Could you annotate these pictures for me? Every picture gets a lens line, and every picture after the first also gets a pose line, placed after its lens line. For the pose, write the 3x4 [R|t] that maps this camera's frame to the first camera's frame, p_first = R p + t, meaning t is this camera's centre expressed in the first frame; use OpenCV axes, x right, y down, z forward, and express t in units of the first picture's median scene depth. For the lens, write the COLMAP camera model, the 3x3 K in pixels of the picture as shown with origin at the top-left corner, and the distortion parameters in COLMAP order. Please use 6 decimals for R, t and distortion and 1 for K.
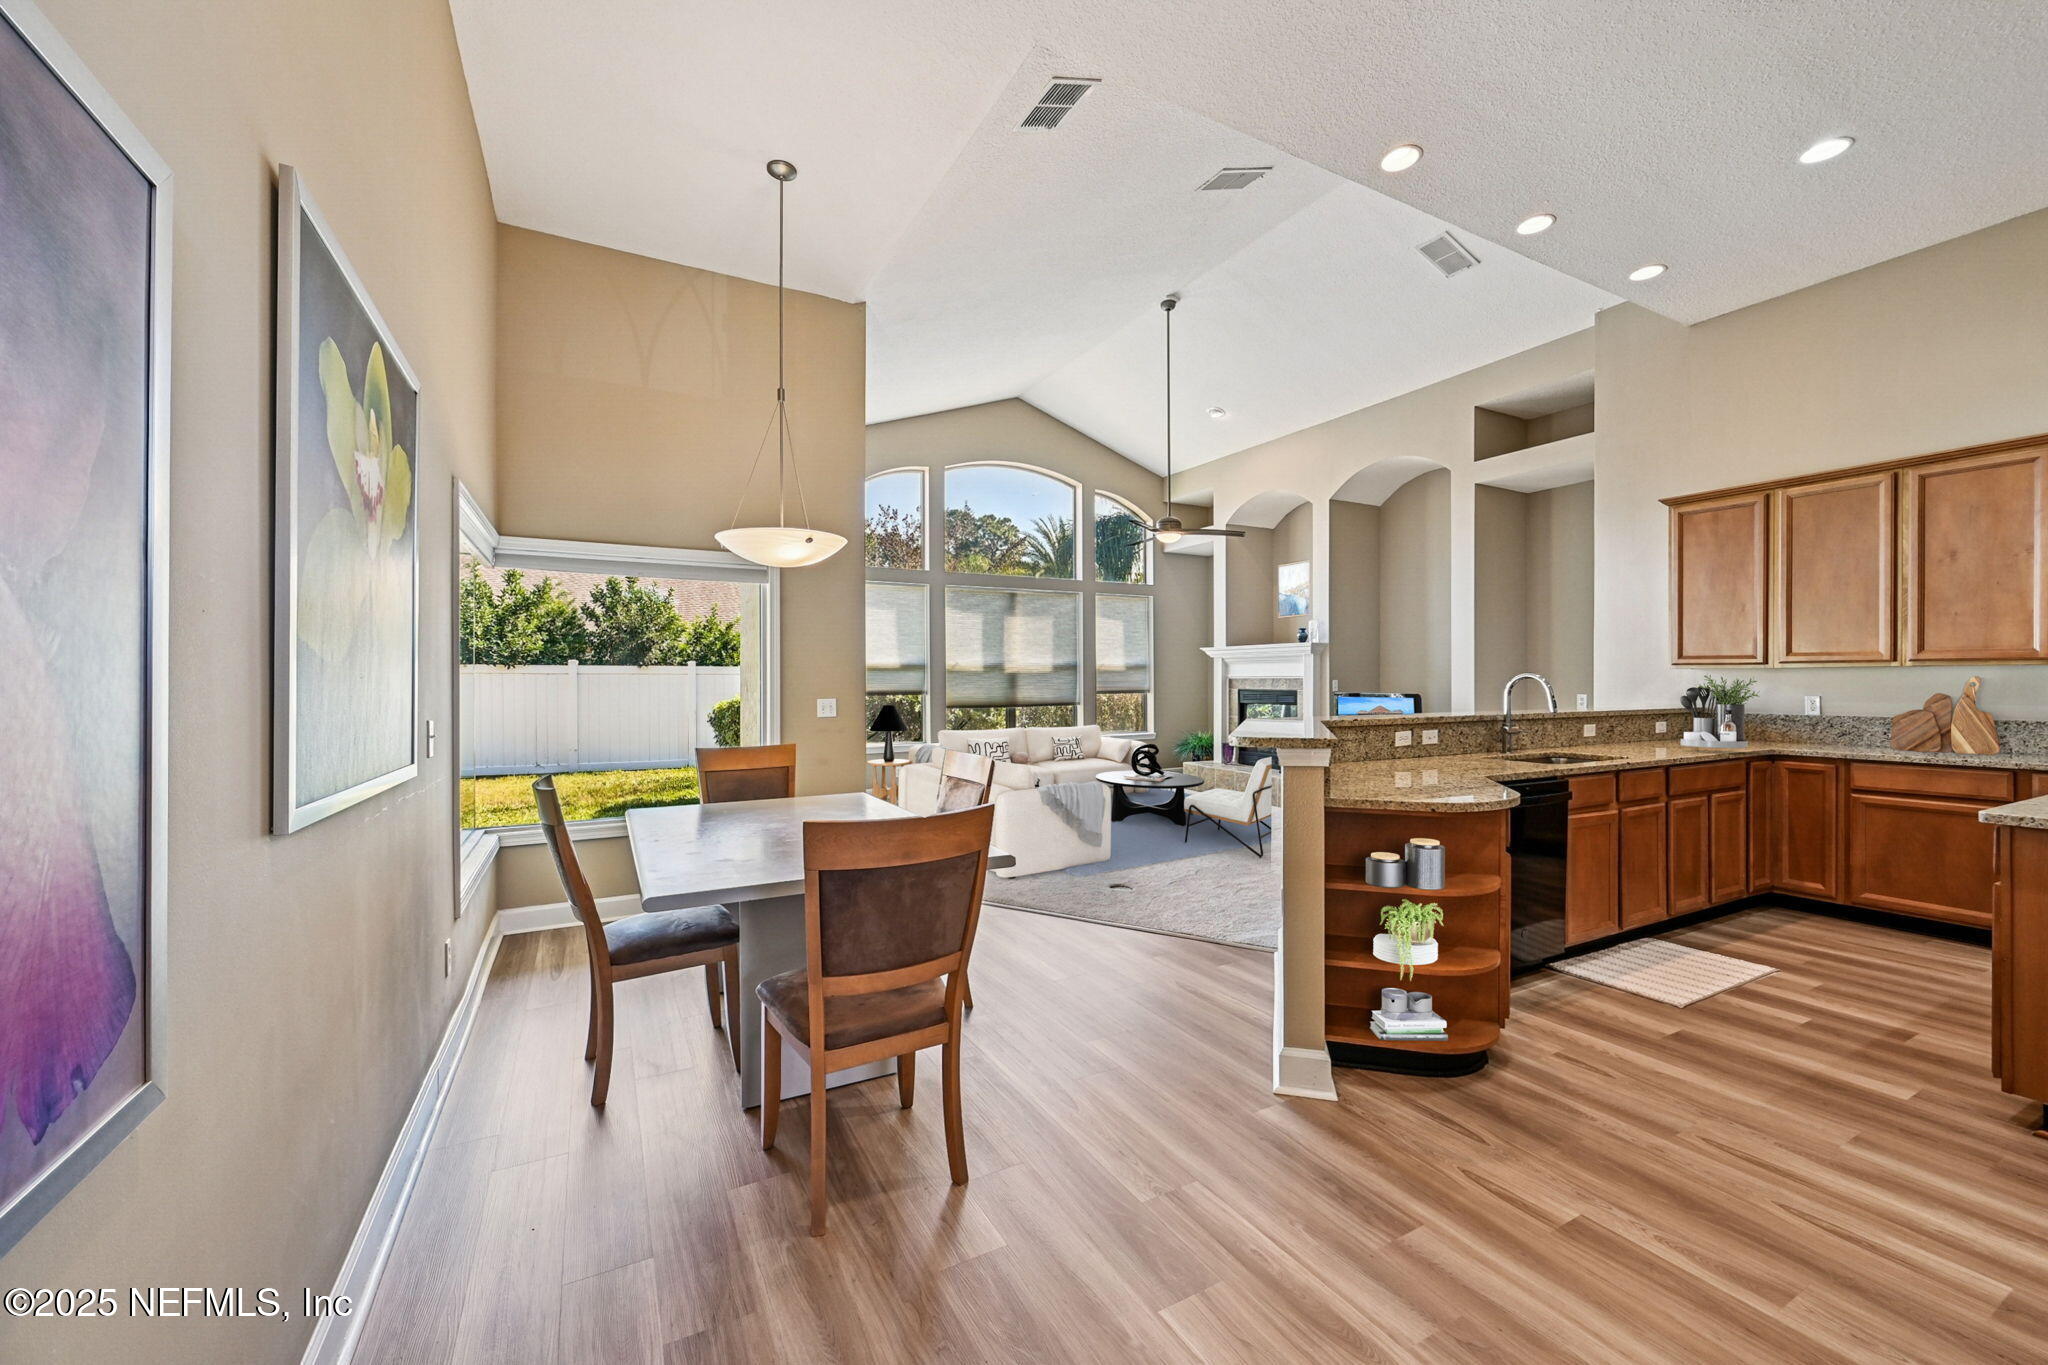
lens RADIAL K [[819.1, 0, 1028.3], [0, 819.1, 679.4], [0, 0, 1]] dist [0.000503, 0.000108]
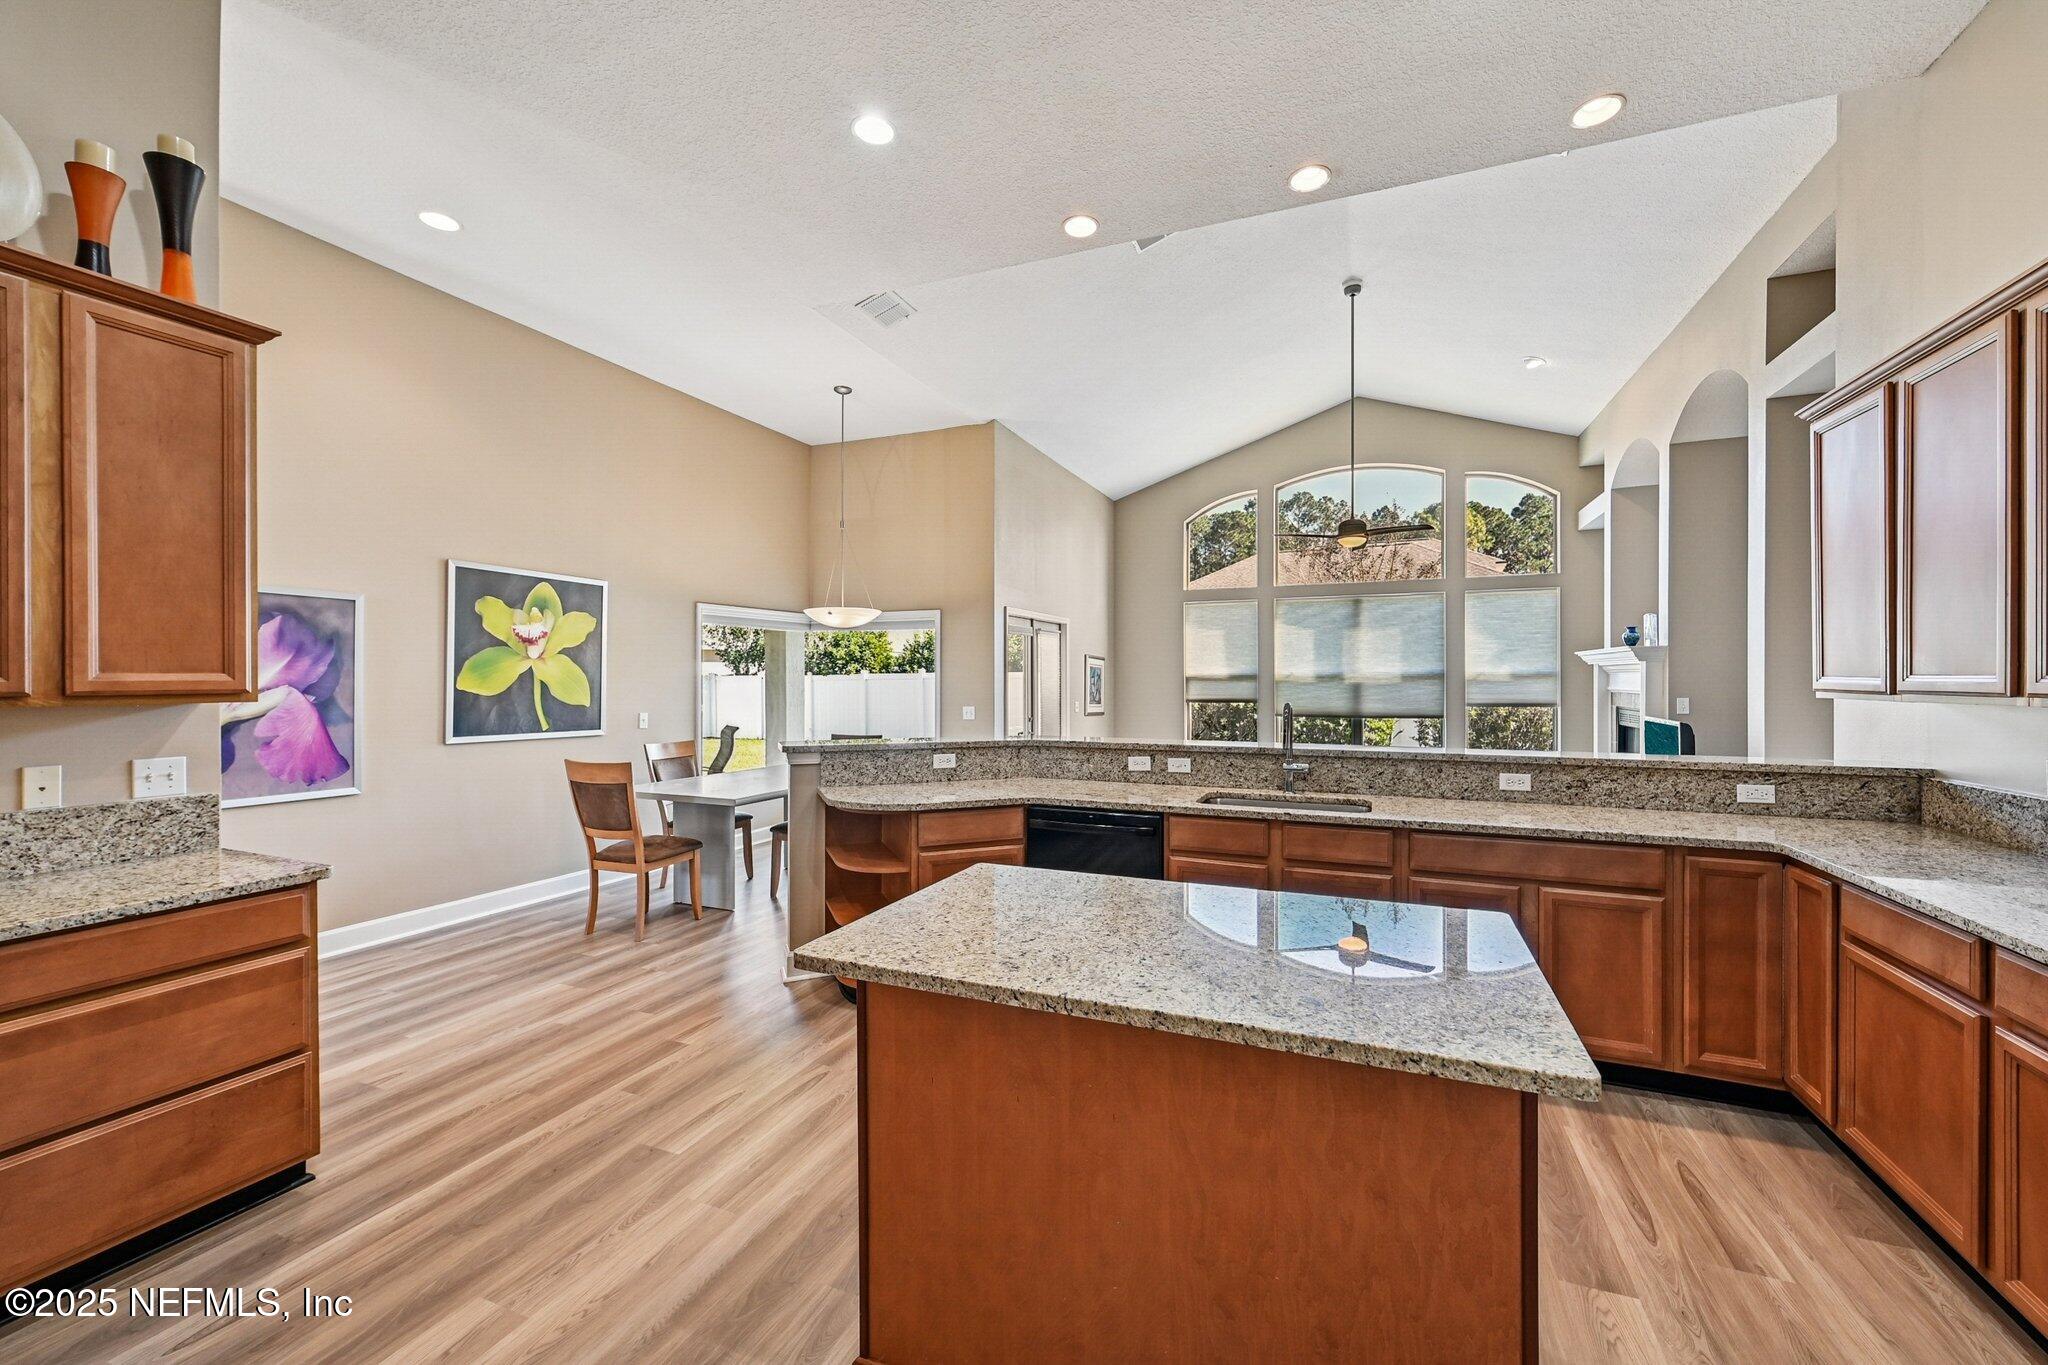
lens RADIAL K [[802.8, 0, 1031.0], [0, 802.8, 678.9], [0, 0, 1]] dist [-0.011929, -0.000005]
pose [[0.627445, 0.003338, -0.778654, 0.538205], [-0.000850, 0.999993, 0.003602, -0.017312], [0.778661, -0.001598, 0.627443, 0.123525]]
